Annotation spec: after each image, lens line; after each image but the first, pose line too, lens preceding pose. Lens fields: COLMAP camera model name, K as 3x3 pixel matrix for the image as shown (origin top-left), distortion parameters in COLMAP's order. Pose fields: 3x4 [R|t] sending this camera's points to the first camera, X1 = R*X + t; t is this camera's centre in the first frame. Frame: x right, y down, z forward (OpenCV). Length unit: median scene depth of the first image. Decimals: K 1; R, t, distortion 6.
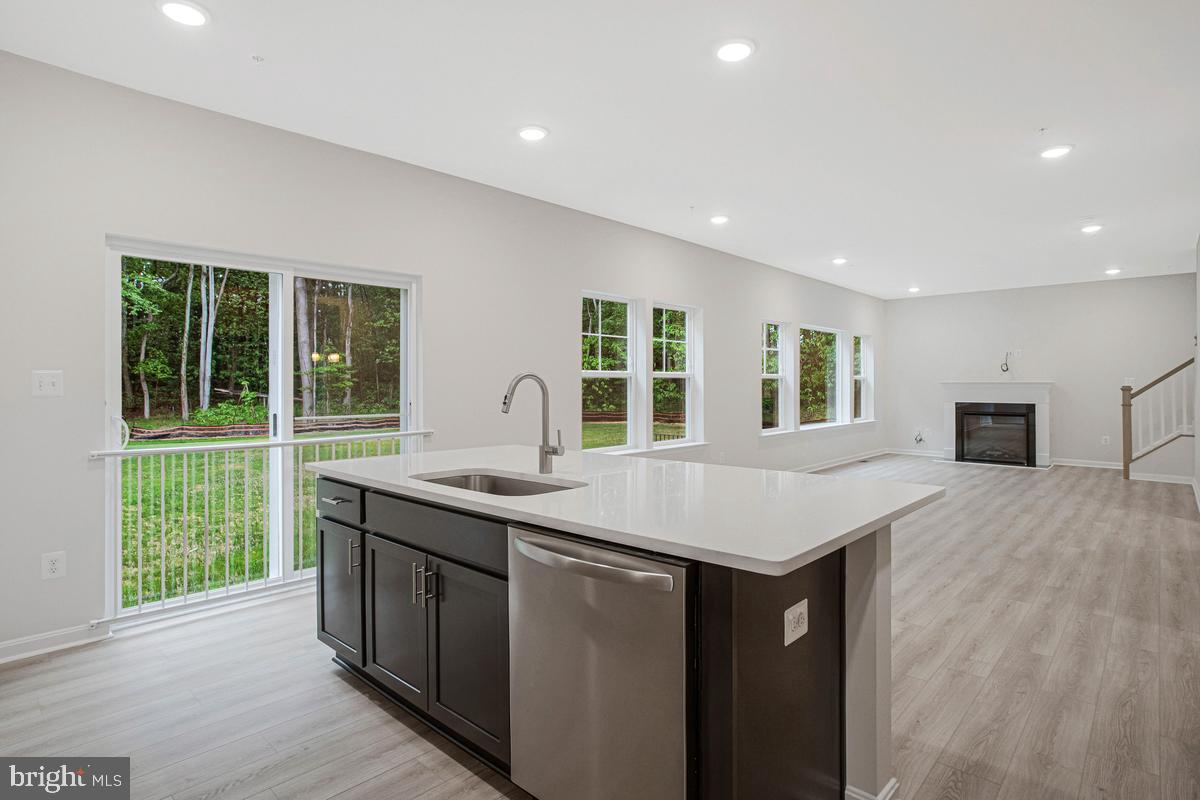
lens RADIAL K [[629.6, 0, 582.0], [0, 629.6, 401.2], [0, 0, 1]] dist [-0.071441, 0.030419]
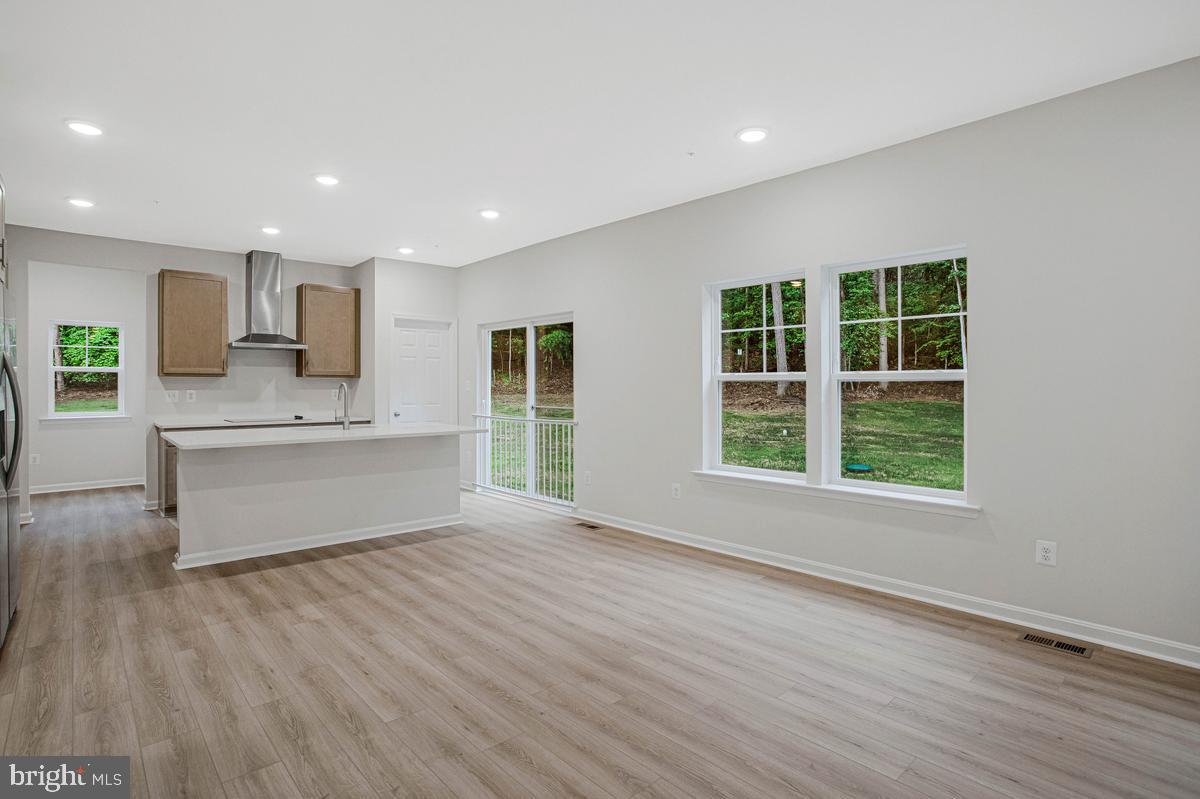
lens RADIAL K [[607.2, 0, 599.1], [0, 607.2, 381.0], [0, 0, 1]] dist [-0.072422, 0.026213]
pose [[-0.073539, -0.007321, -0.997265, 0.528240], [-0.029525, 0.999551, -0.005161, -0.018126], [0.996855, 0.029065, -0.073723, 0.549075]]
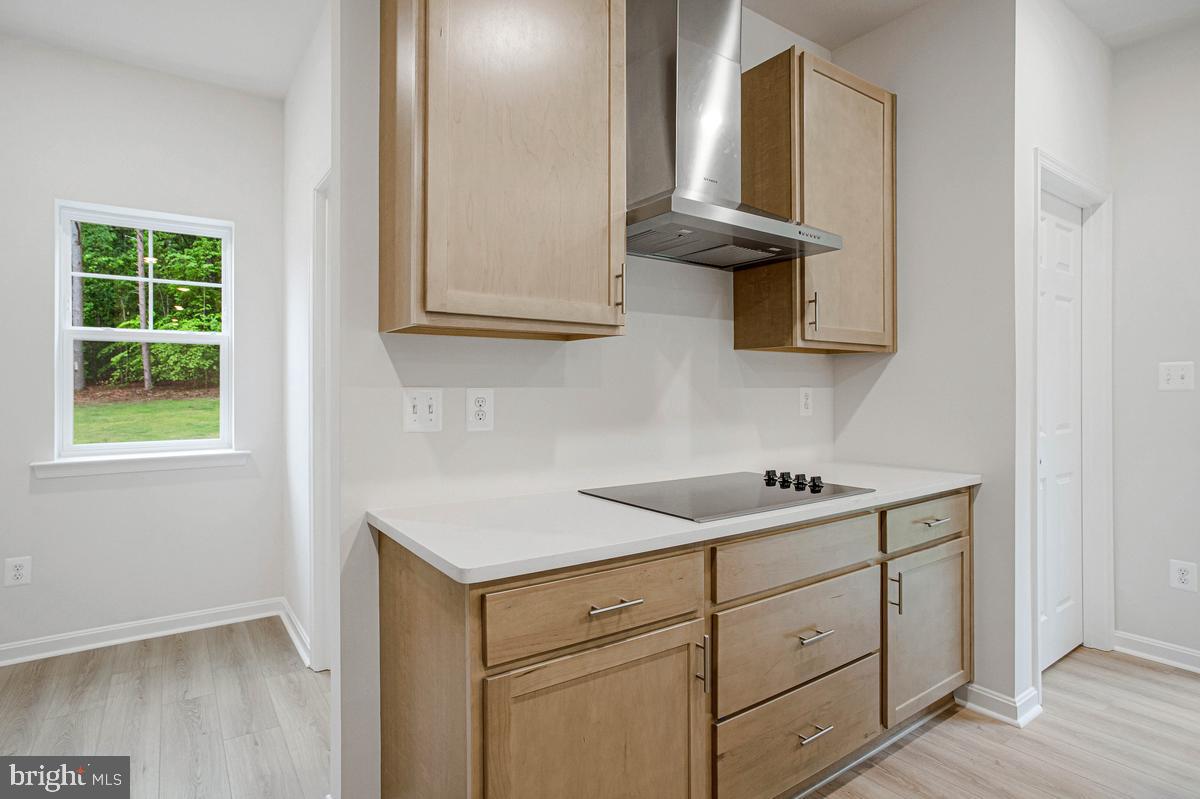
lens RADIAL K [[644.1, 0, 596.8], [0, 644.1, 383.0], [0, 0, 1]] dist [-0.071938, 0.034395]
pose [[-0.203028, -0.002111, -0.979171, 0.071583], [-0.029394, 0.999560, 0.003940, -0.000263], [0.978732, 0.029582, -0.203000, 0.103165]]
